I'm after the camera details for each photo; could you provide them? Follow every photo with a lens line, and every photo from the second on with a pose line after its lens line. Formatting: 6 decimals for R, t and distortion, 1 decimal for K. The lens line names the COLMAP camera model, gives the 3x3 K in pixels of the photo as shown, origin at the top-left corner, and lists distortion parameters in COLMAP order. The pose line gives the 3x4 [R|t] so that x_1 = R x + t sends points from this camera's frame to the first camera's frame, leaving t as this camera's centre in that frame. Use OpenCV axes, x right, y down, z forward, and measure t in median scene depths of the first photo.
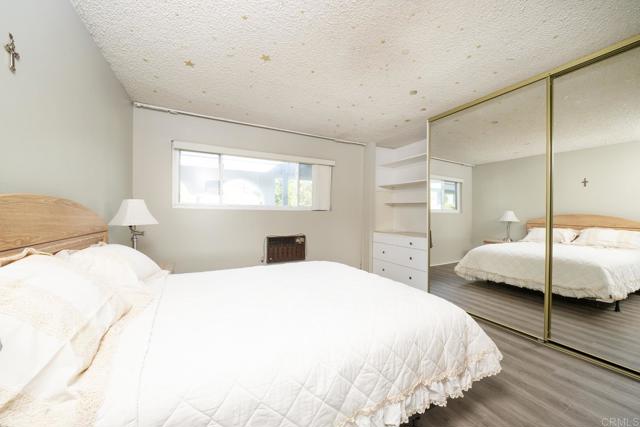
lens RADIAL K [[241.2, 0, 320.0], [0, 241.2, 213.5], [0, 0, 1]] dist [0.000519, 0.000076]
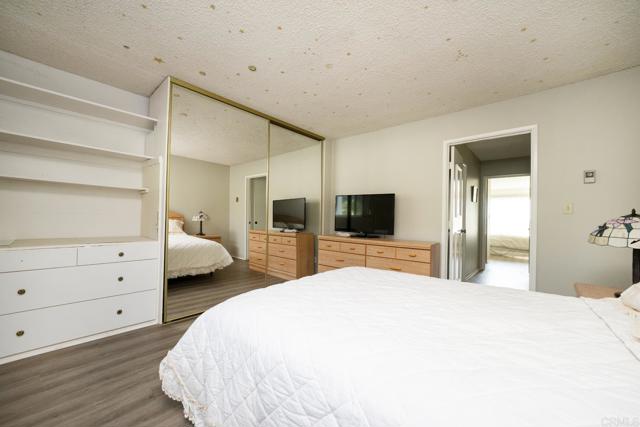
lens RADIAL K [[262.0, 0, 316.2], [0, 262.0, 214.2], [0, 0, 1]] dist [0.001873, 0.000290]
pose [[-0.374711, -0.003768, 0.927134, -0.452356], [-0.026076, 0.999639, -0.006476, 0.018259], [-0.926775, -0.026603, -0.374674, 0.884436]]
